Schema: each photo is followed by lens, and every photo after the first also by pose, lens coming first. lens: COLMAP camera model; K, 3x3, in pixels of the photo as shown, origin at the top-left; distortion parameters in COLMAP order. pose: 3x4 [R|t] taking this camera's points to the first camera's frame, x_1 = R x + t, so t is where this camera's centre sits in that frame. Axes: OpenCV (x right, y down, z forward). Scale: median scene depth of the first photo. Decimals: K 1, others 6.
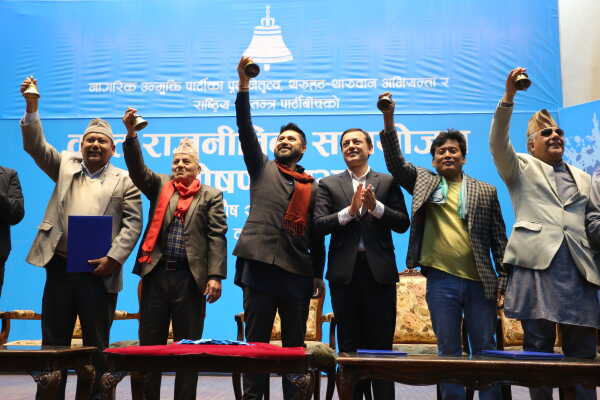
lens RADIAL K [[651.4, 0, 300.0], [0, 651.4, 200.0], [0, 0, 1]] dist [0.024922, 0.057741]
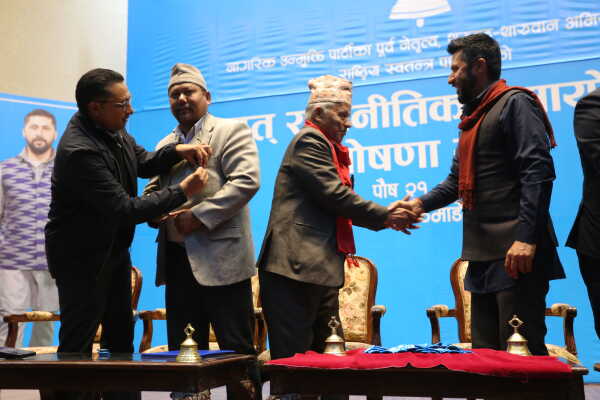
lens RADIAL K [[651.4, 0, 300.0], [0, 651.4, 200.0], [0, 0, 1]] dist [0.024922, 0.057741]
pose [[0.975670, -0.060696, -0.210674, -0.038566], [0.061926, 0.998080, -0.000762, 0.021632], [0.210315, -0.012303, 0.977556, 0.120044]]
